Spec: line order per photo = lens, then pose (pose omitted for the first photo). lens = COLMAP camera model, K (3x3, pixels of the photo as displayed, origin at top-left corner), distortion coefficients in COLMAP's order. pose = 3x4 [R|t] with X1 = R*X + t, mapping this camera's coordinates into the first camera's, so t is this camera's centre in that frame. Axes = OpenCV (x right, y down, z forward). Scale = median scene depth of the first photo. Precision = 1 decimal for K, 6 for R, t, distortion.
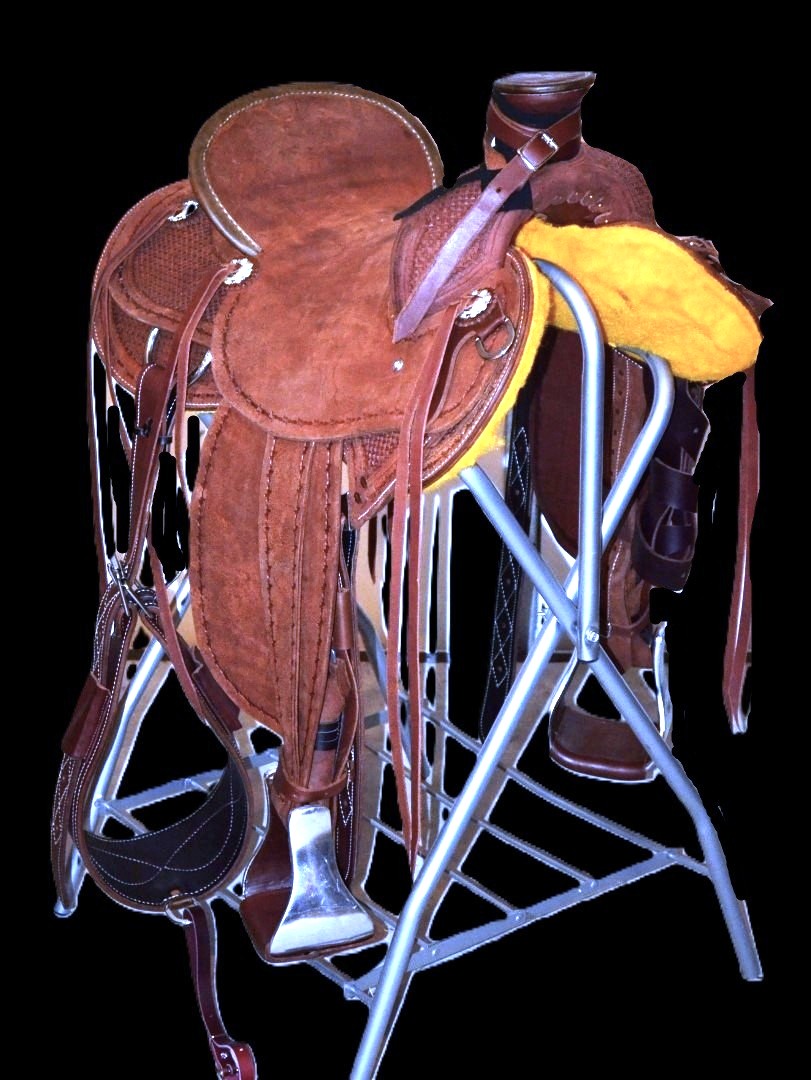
lens RADIAL K [[2303.3, 0, 406.0], [0, 2303.3, 539.0], [0, 0, 1]] dist [-0.178987, 0.000000]
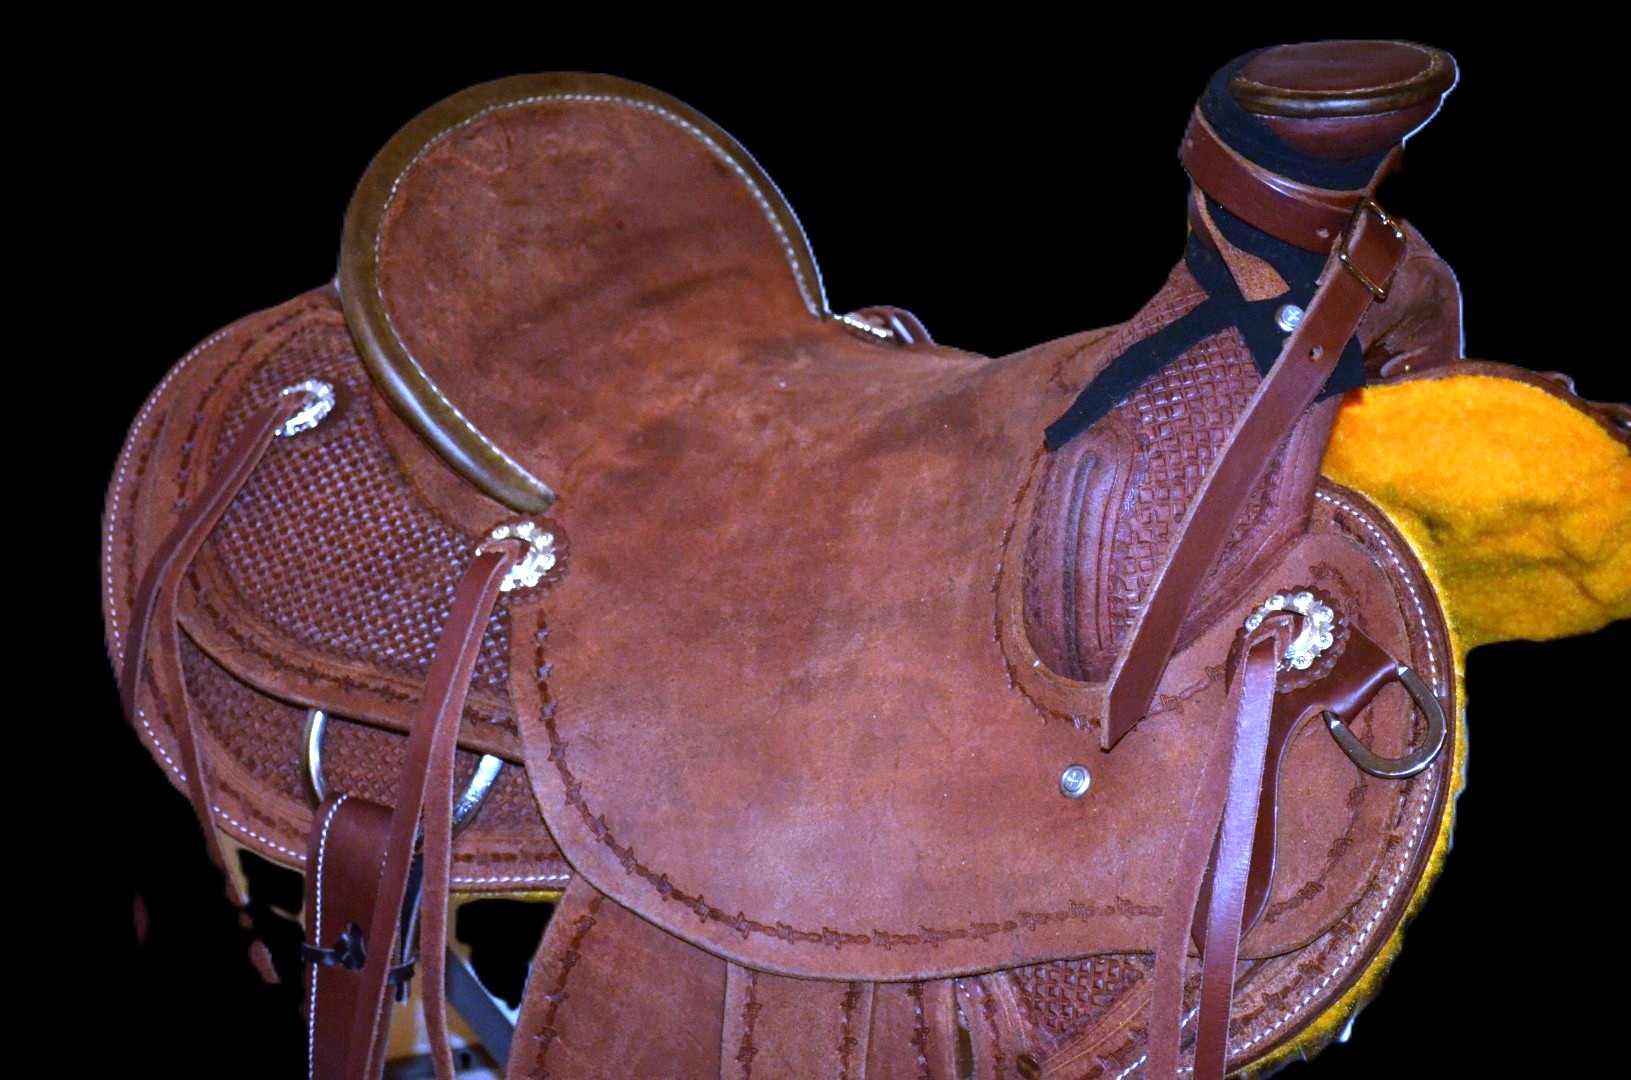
lens RADIAL K [[2779.8, 0, 809.4], [0, 2779.8, 544.0], [0, 0, 1]] dist [0.002255, 0.000000]
pose [[0.932737, -0.141982, 0.331425, -0.193911], [0.129657, 0.989794, 0.059129, -0.142224], [-0.336438, -0.012181, 0.941627, 0.494212]]
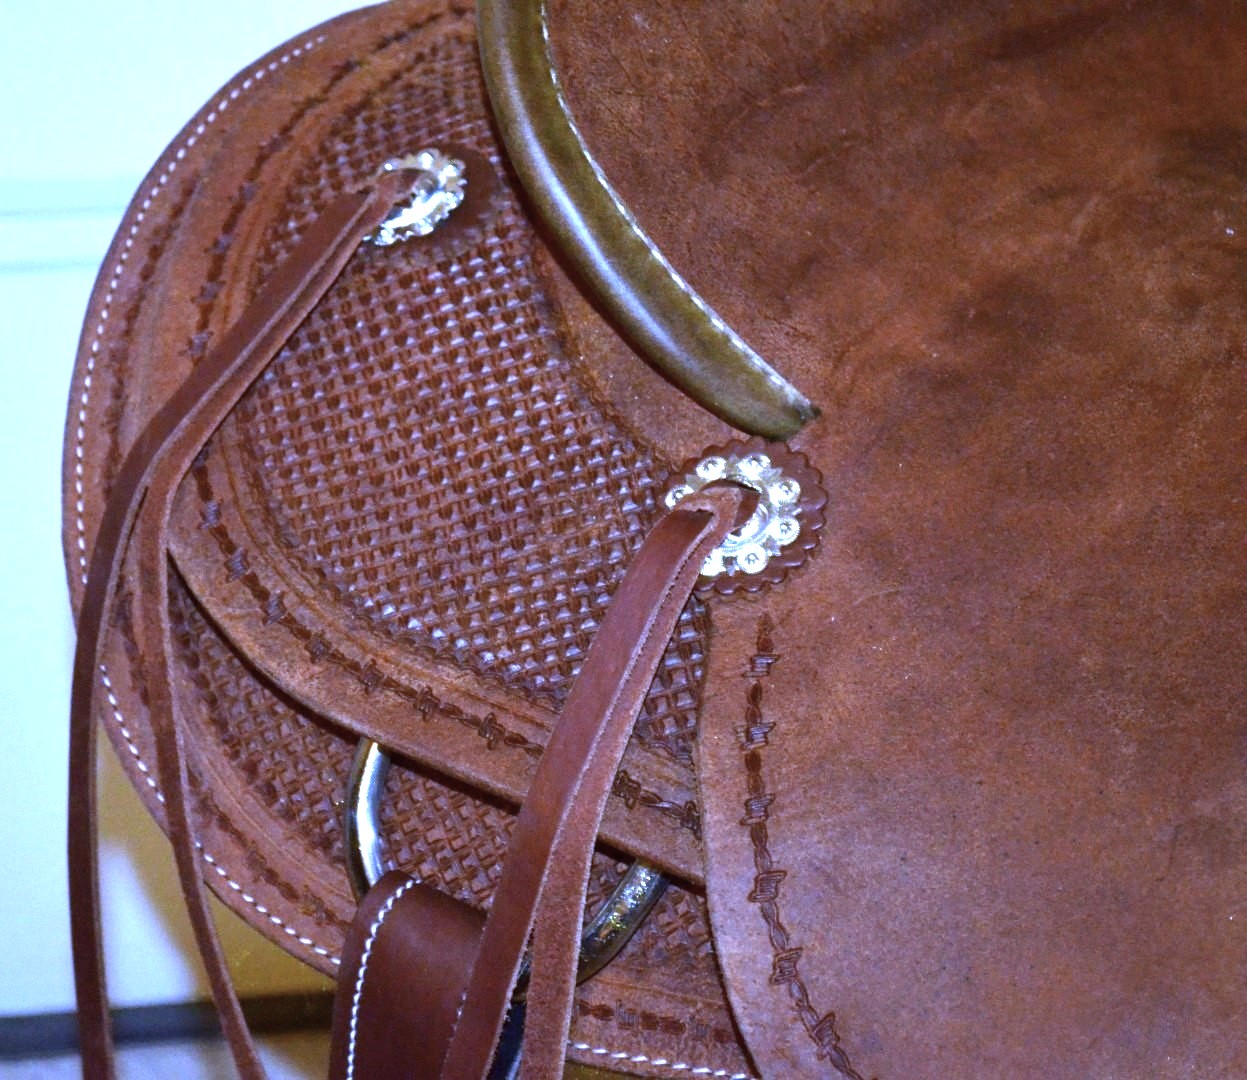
lens RADIAL K [[3387.8, 0, 529.2], [0, 3387.8, 474.3], [0, 0, 1]] dist [-0.013899, 0.000000]
pose [[0.987707, -0.070654, 0.139441, -0.145845], [0.049563, 0.987547, 0.149316, -0.176118], [-0.148254, -0.140569, 0.978908, 0.647104]]
